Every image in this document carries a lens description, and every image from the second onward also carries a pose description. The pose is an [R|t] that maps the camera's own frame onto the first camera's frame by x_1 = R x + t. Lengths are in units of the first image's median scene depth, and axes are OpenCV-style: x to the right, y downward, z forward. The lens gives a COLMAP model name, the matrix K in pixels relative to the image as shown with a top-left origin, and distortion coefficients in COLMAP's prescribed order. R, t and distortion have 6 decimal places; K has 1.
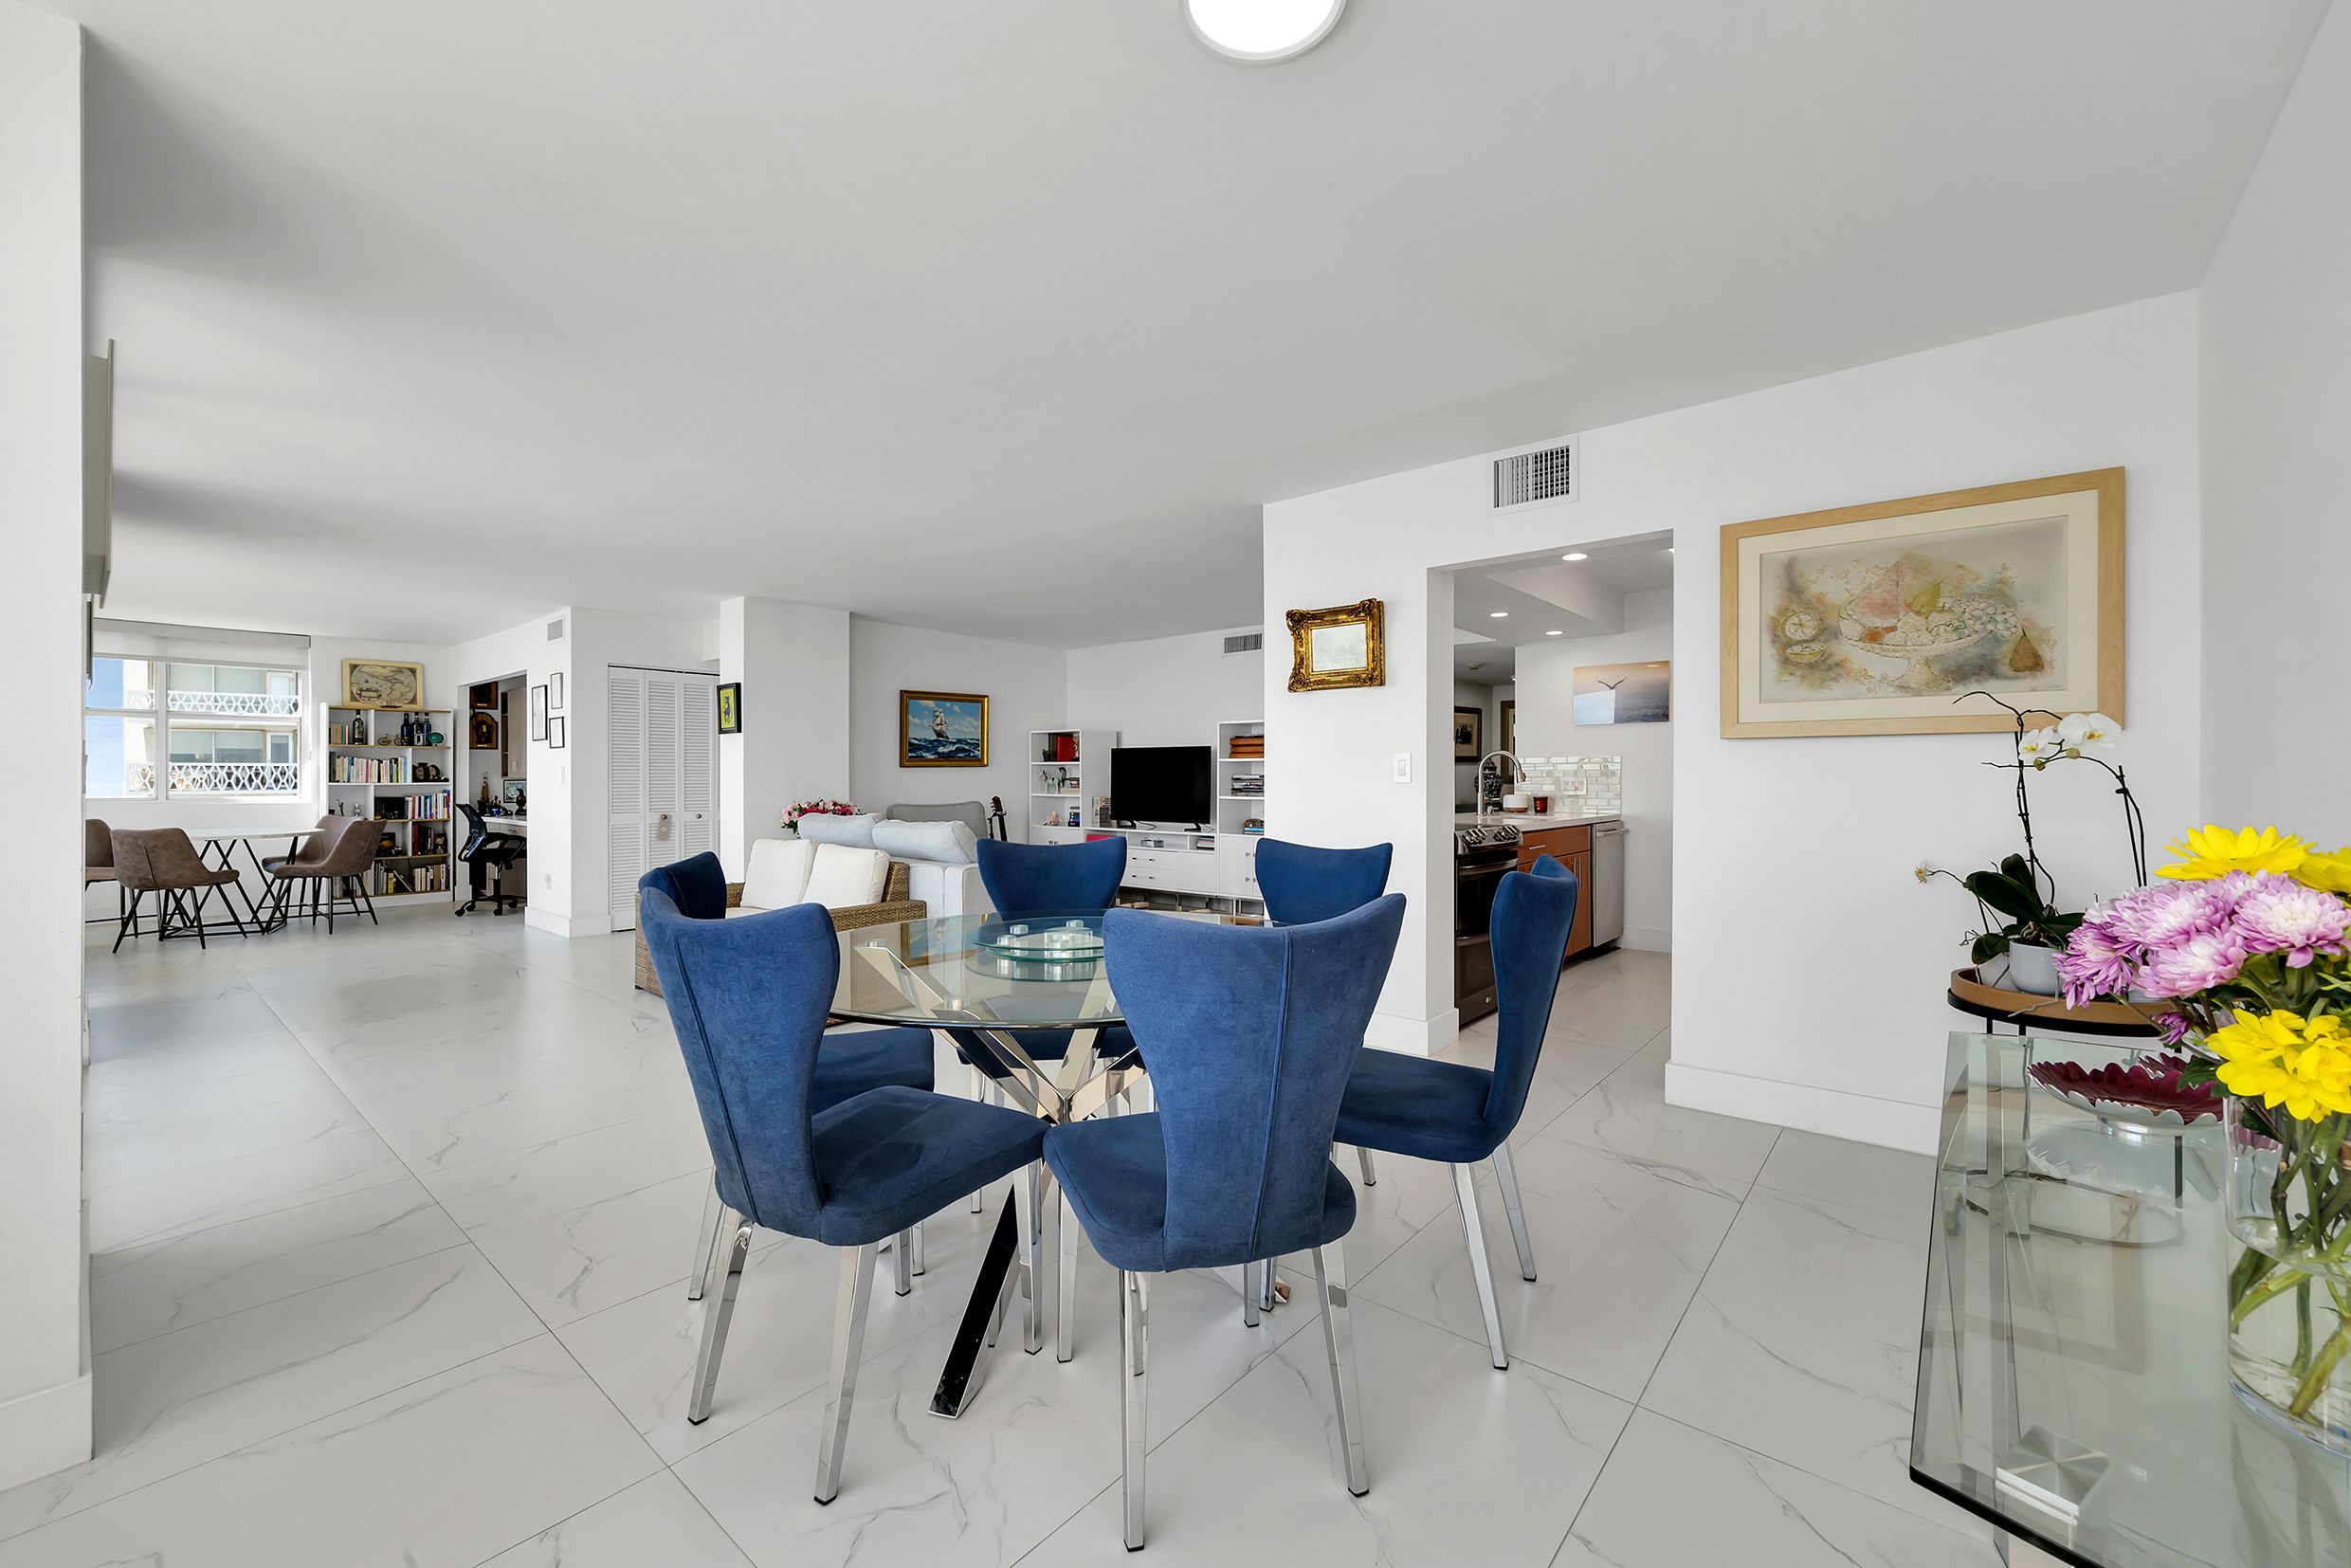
lens RADIAL K [[933.5, 0, 1165.9], [0, 933.5, 779.1], [0, 0, 1]] dist [-0.005129, -0.000615]
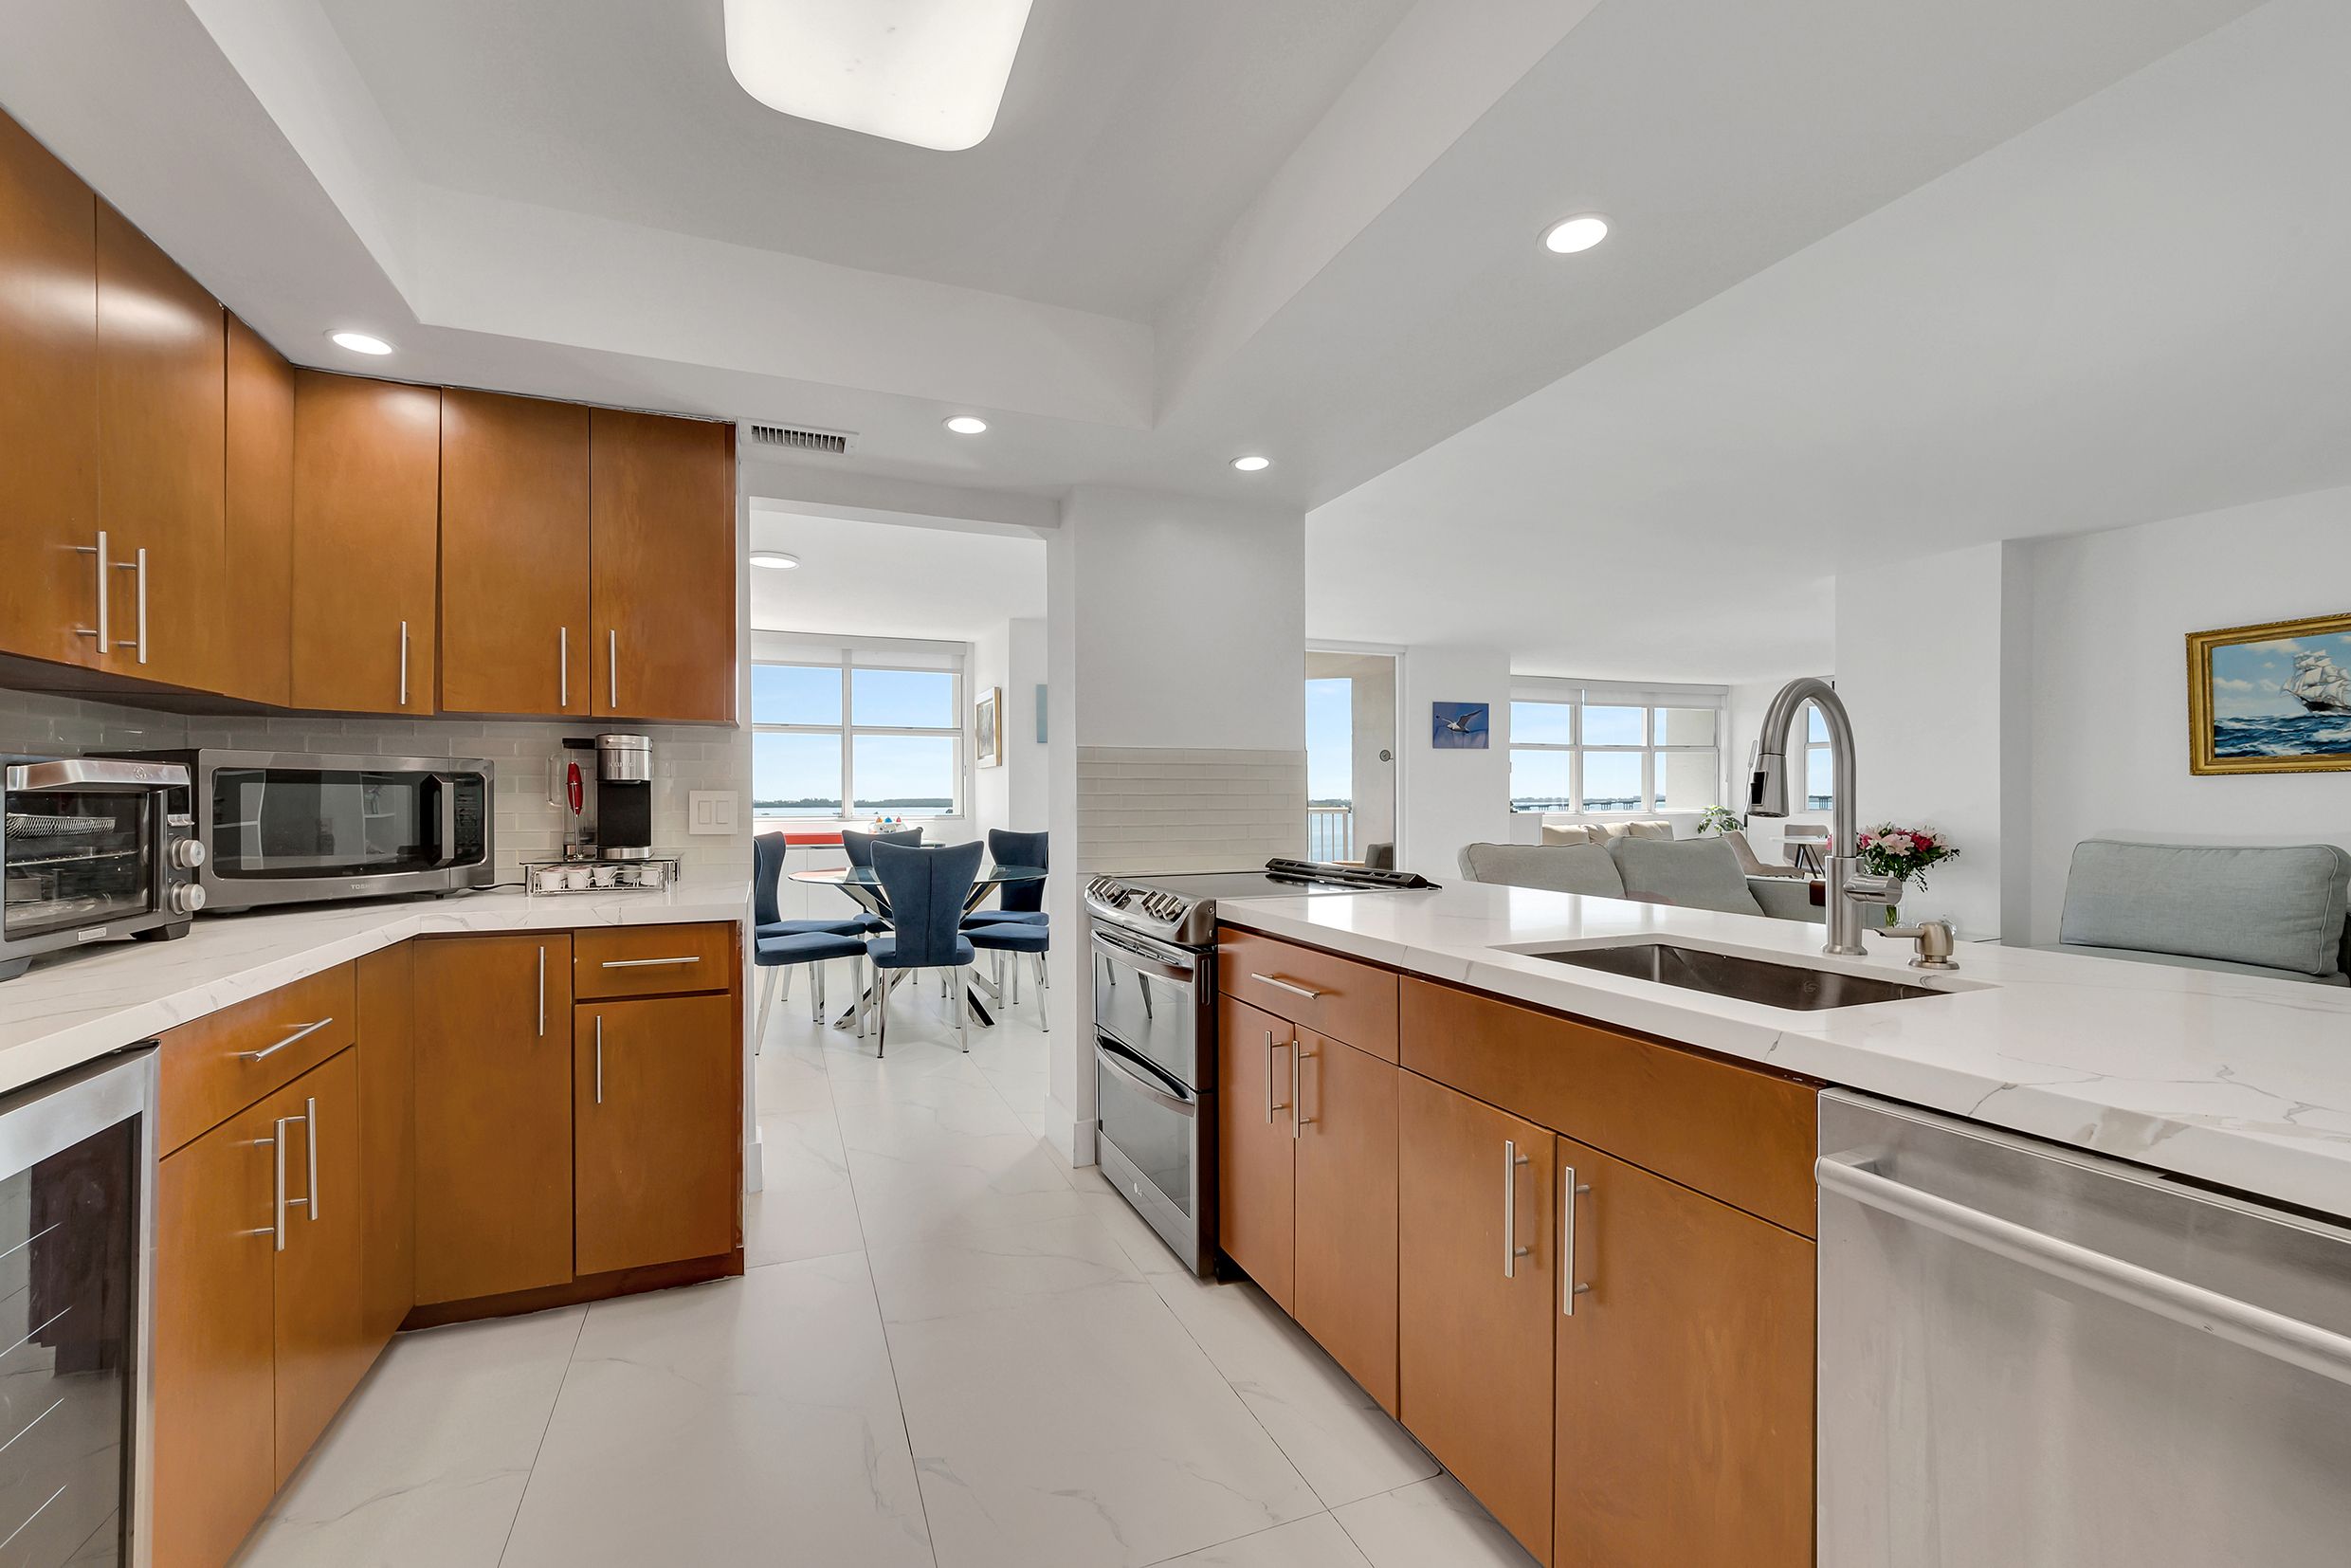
lens RADIAL K [[933.5, 0, 1157.1], [0, 933.5, 809.7], [0, 0, 1]] dist [-0.005129, -0.000615]
pose [[-0.473011, 0.013585, -0.880952, 0.456227], [0.000743, 0.999887, 0.015020, -0.001117], [0.881056, 0.006451, -0.472967, 0.689718]]
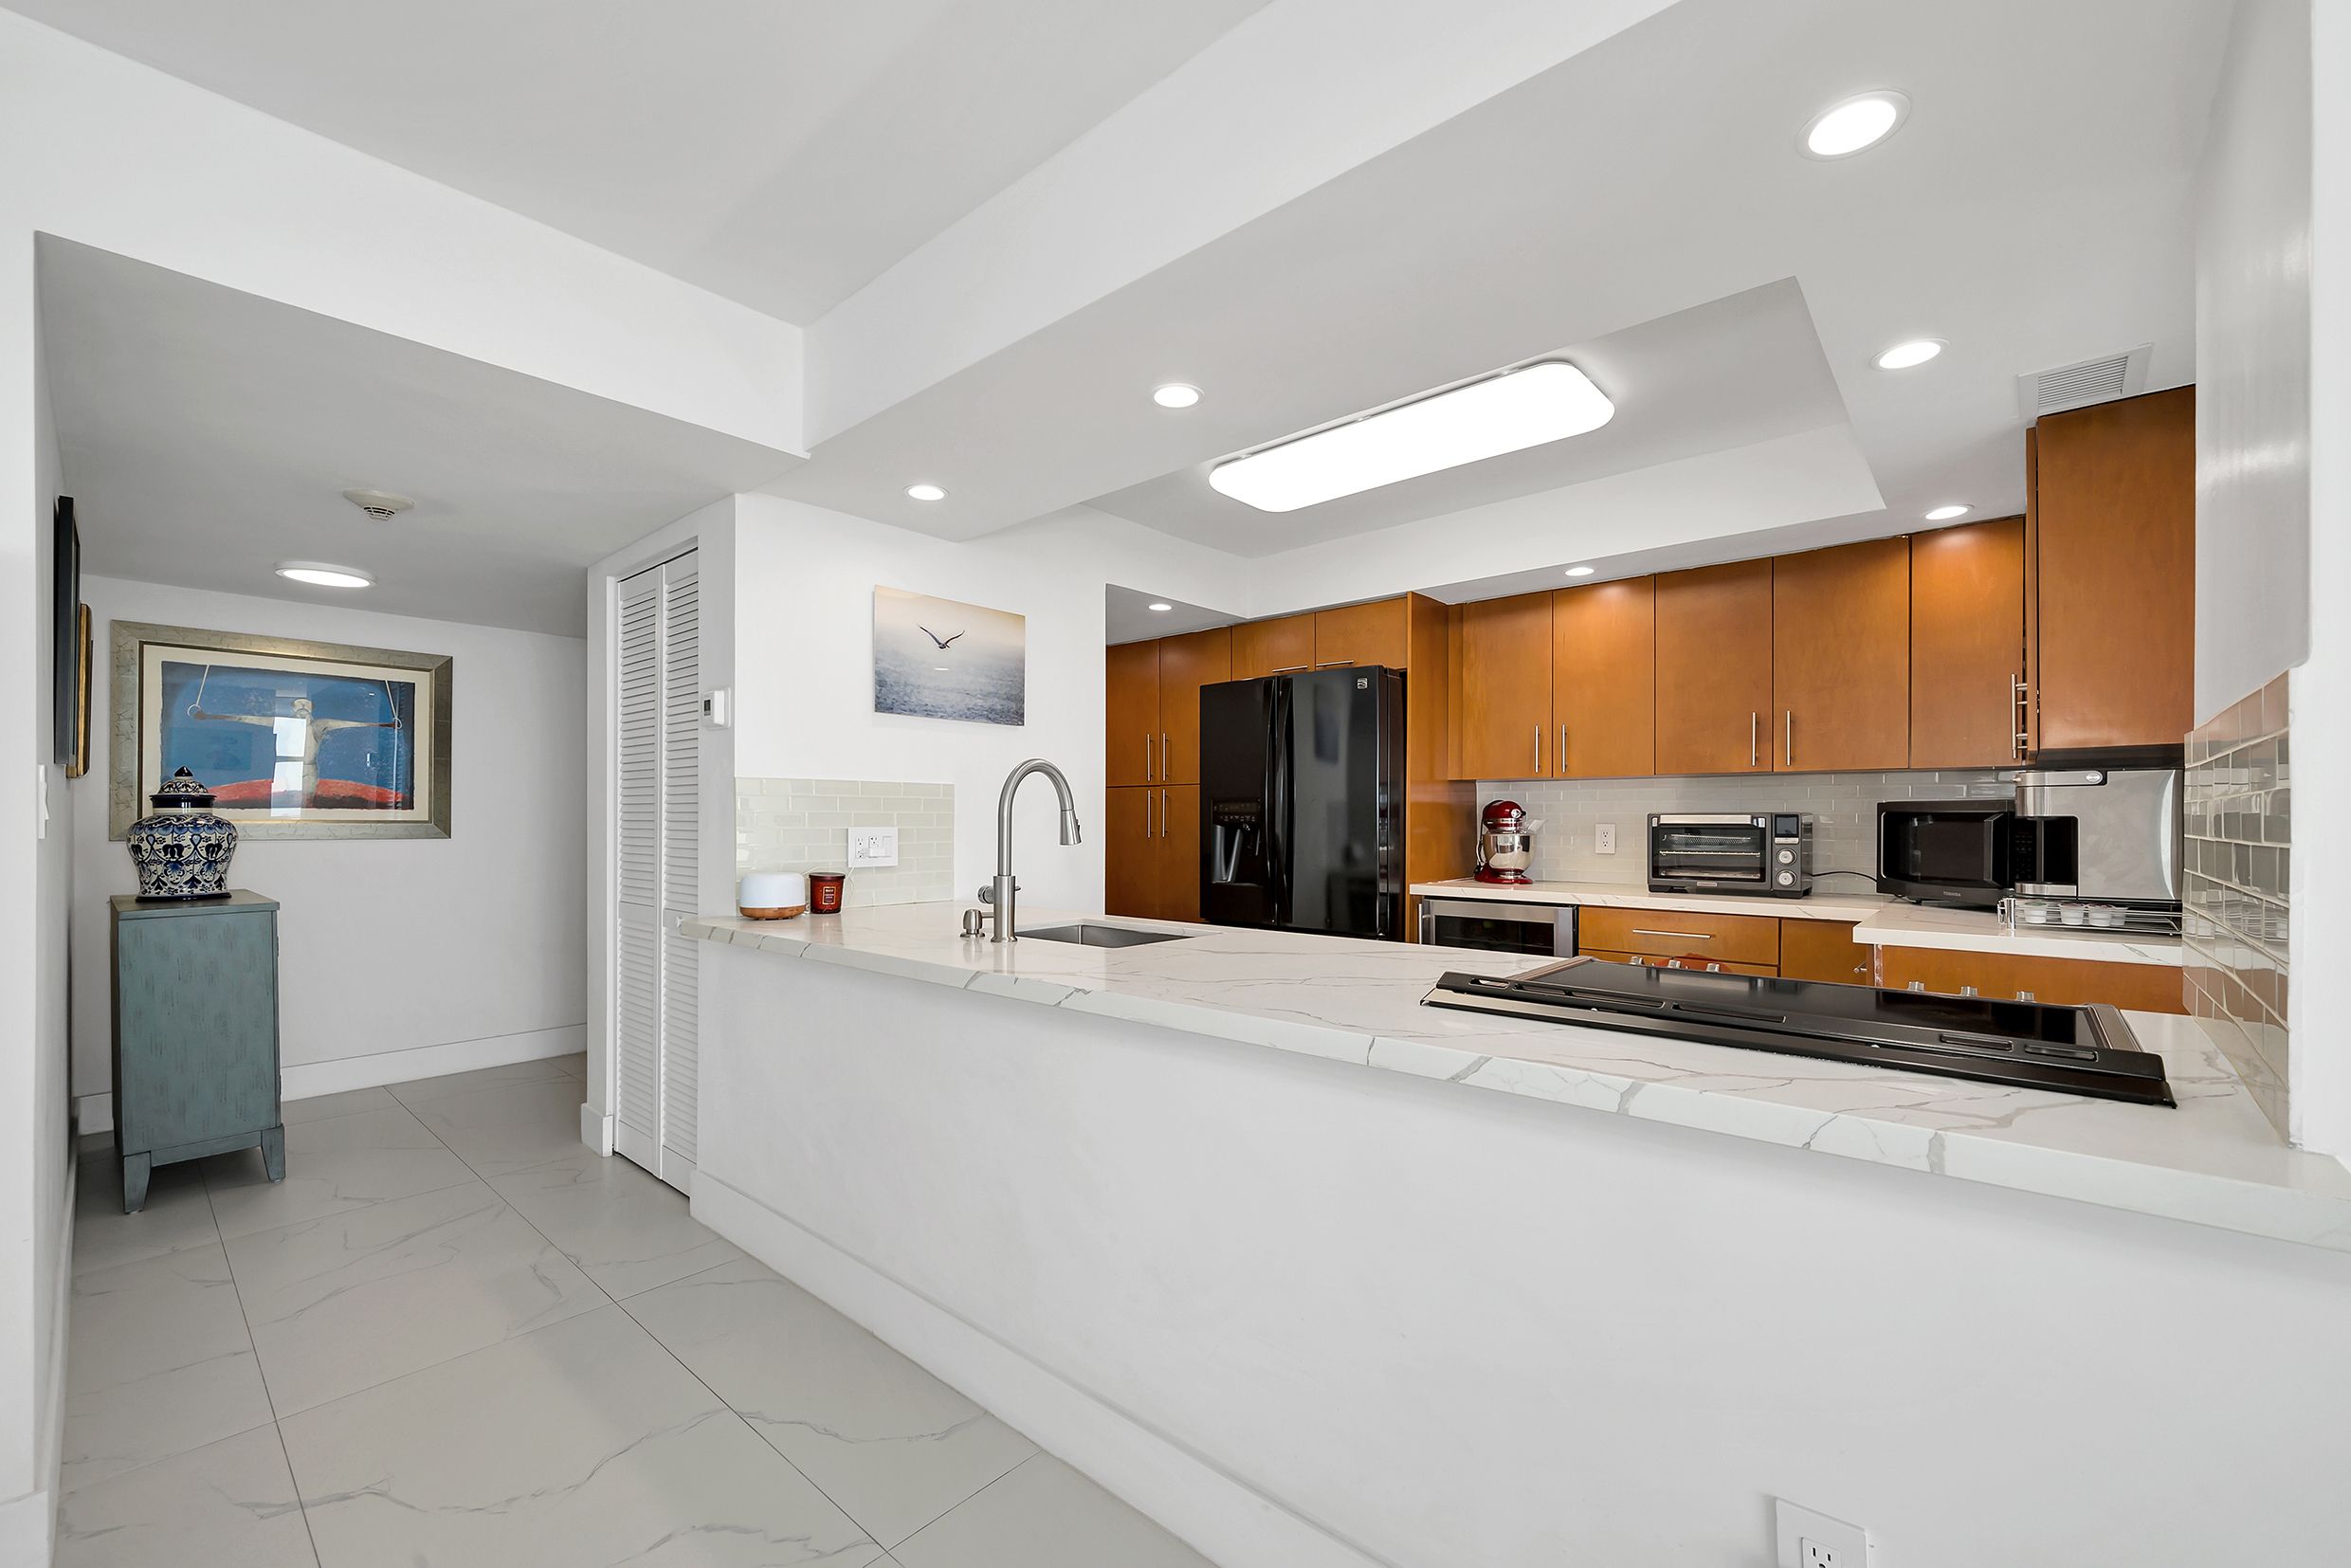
lens RADIAL K [[933.5, 0, 1182.2], [0, 933.5, 825.1], [0, 0, 1]] dist [-0.005129, -0.000615]
pose [[0.003314, -0.004089, 0.999986, -0.009840], [-0.000610, 0.999991, 0.004091, -0.003856], [-0.999994, -0.000623, 0.003312, 0.669297]]
